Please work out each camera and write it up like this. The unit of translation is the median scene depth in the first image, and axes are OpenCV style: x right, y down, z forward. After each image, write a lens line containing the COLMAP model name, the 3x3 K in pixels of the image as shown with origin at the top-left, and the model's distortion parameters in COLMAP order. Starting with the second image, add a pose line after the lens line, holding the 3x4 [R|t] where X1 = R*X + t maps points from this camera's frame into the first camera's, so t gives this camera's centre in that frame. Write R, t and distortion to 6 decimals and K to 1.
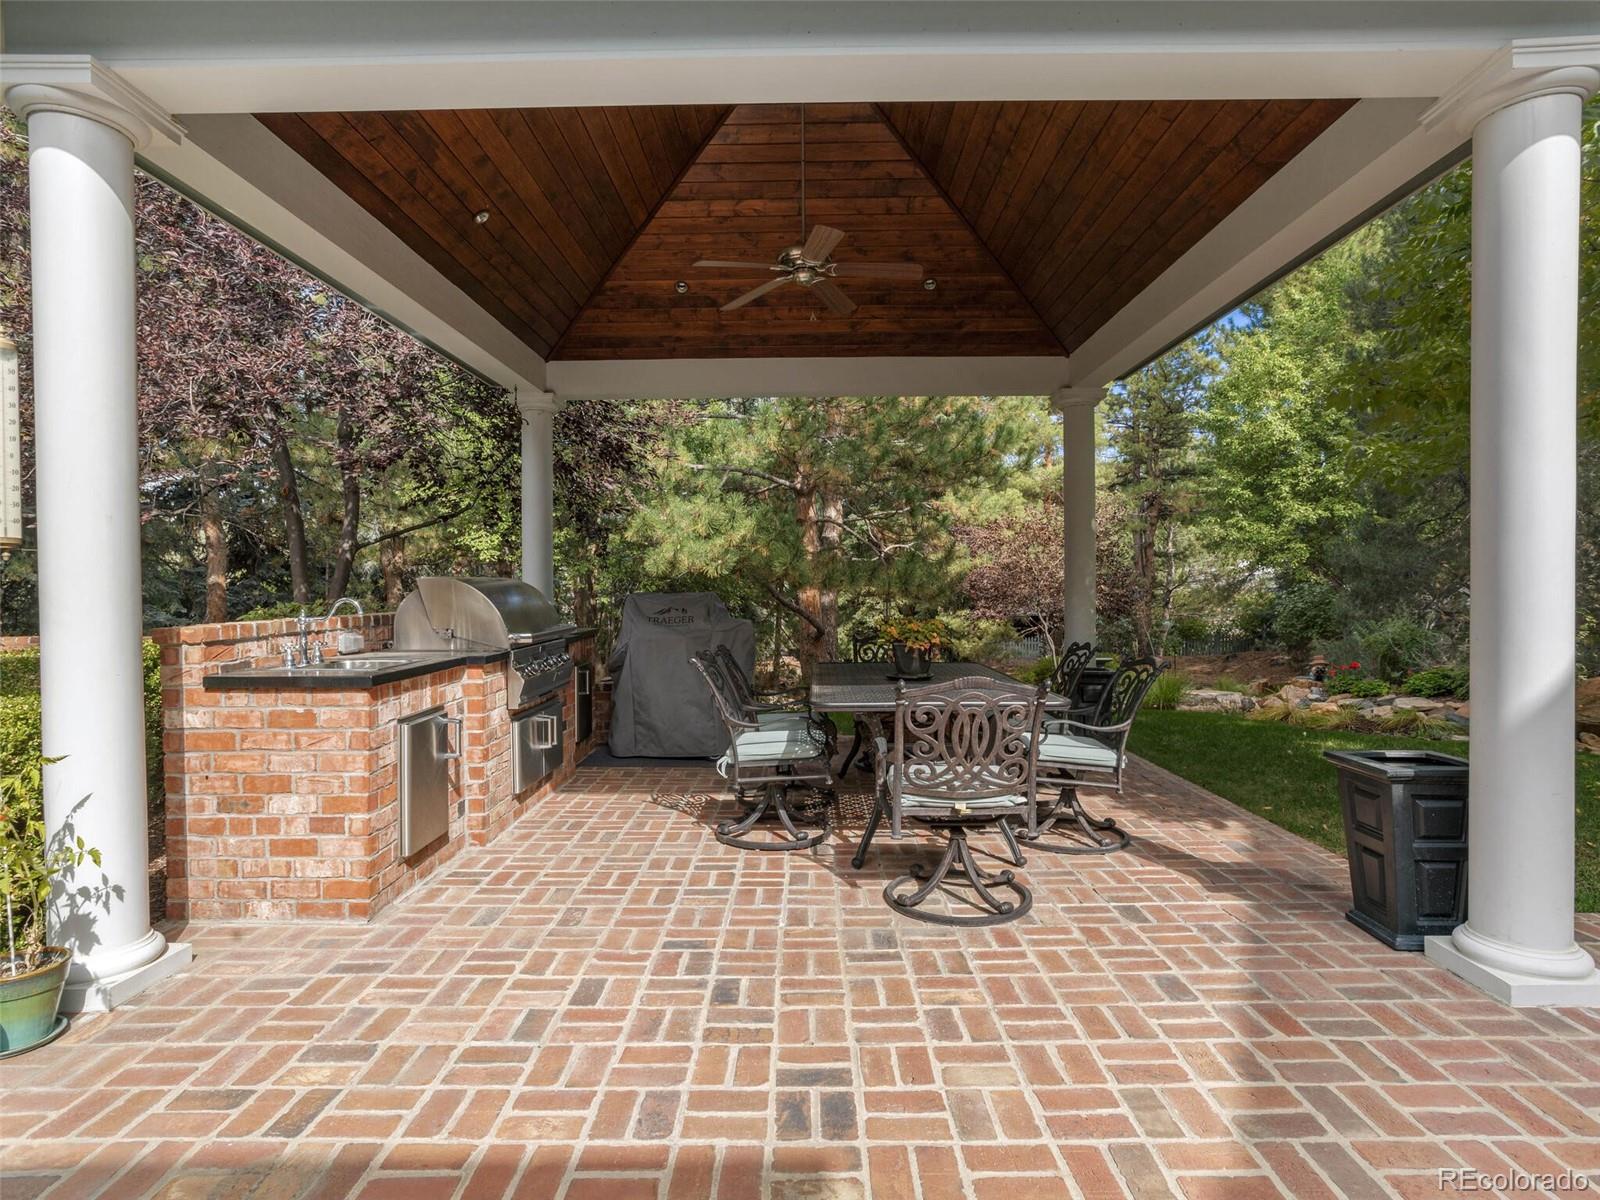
lens RADIAL K [[862.1, 0, 796.8], [0, 862.1, 588.6], [0, 0, 1]] dist [-0.061337, 0.040268]
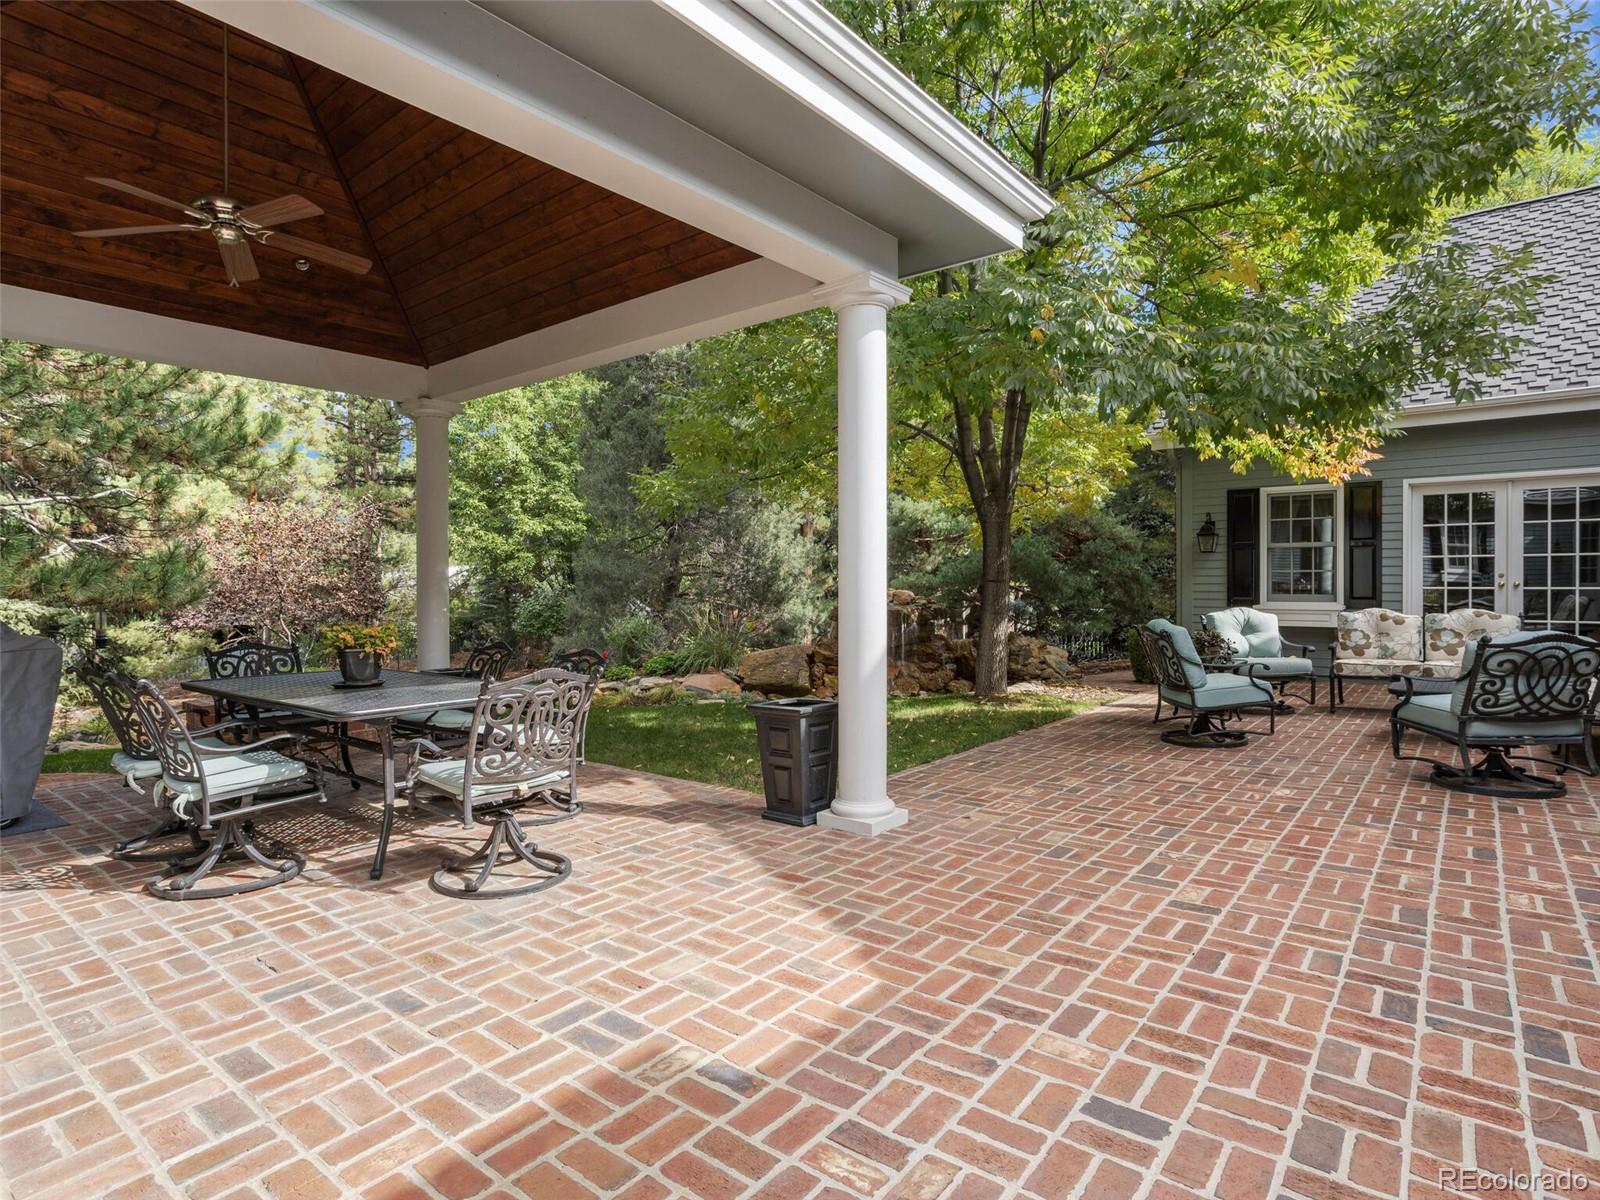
lens RADIAL K [[862.1, 0, 796.8], [0, 862.1, 588.6], [0, 0, 1]] dist [-0.061337, 0.040268]
pose [[0.625819, -0.000490, 0.779968, -0.341359], [0.005402, 0.999979, -0.003706, 0.001583], [-0.779950, 0.006532, 0.625808, 0.019887]]
